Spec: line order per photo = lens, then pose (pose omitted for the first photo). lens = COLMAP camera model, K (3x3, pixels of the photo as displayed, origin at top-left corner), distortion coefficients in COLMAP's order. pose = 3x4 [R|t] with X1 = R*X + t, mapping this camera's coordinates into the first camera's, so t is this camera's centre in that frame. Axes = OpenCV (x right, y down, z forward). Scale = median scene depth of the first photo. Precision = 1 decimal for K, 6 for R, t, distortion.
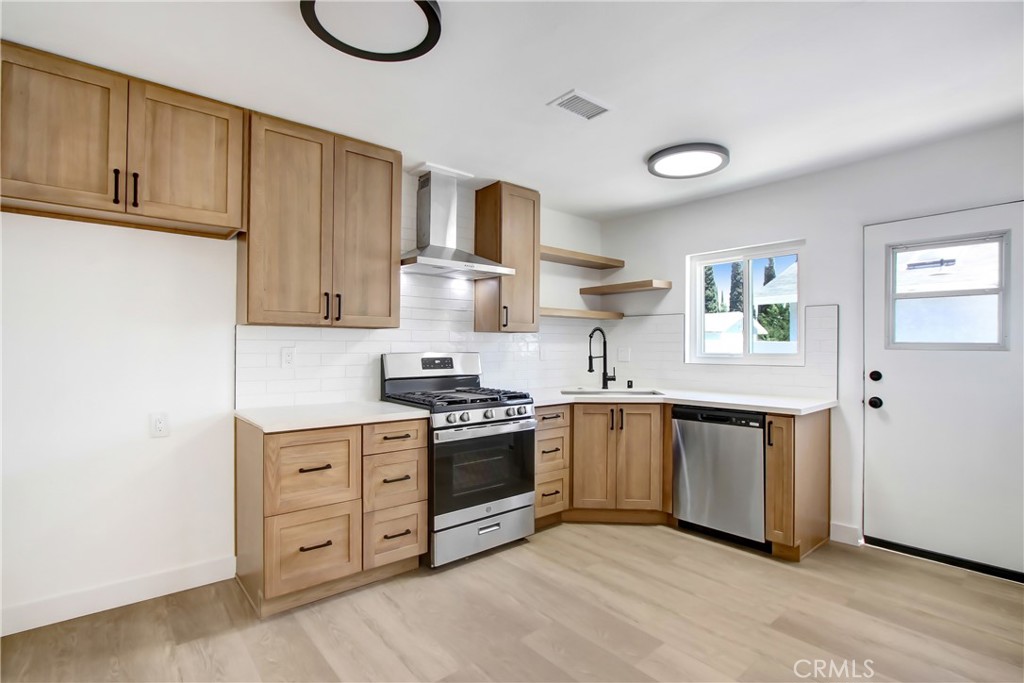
lens RADIAL K [[484.8, 0, 512.0], [0, 484.8, 341.5], [0, 0, 1]] dist [0.000482, 0.000018]
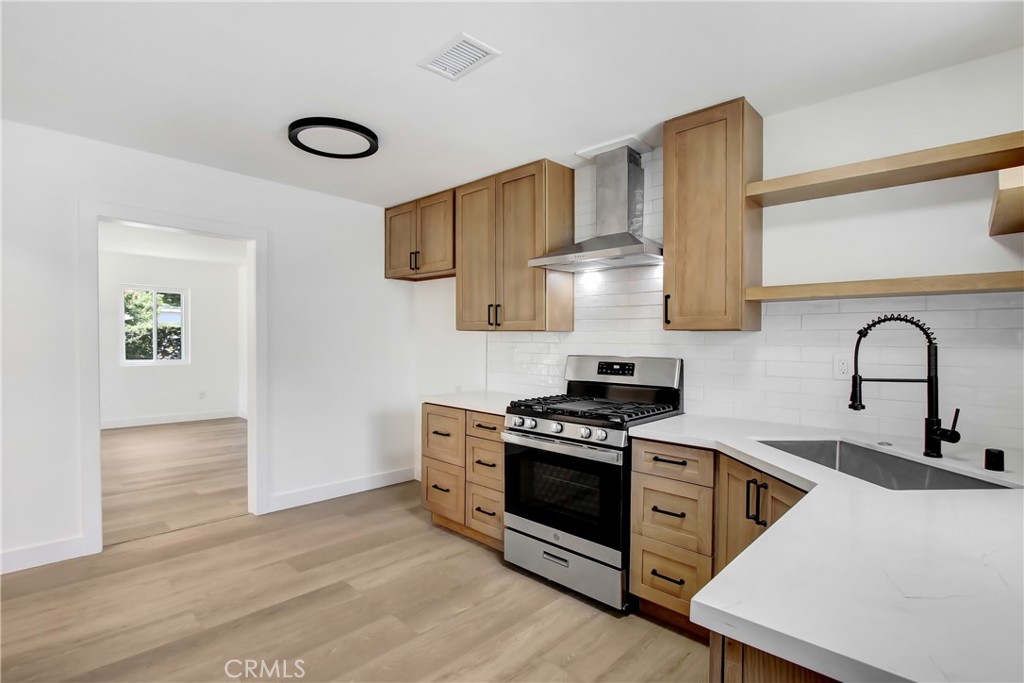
lens RADIAL K [[500.0, 0, 511.1], [0, 500.0, 352.8], [0, 0, 1]] dist [-0.000049, -0.000042]
pose [[0.103509, 0.022342, -0.994378, 0.865732], [-0.002584, 0.999750, 0.022194, -0.003681], [0.994625, 0.000272, 0.103541, 0.864850]]
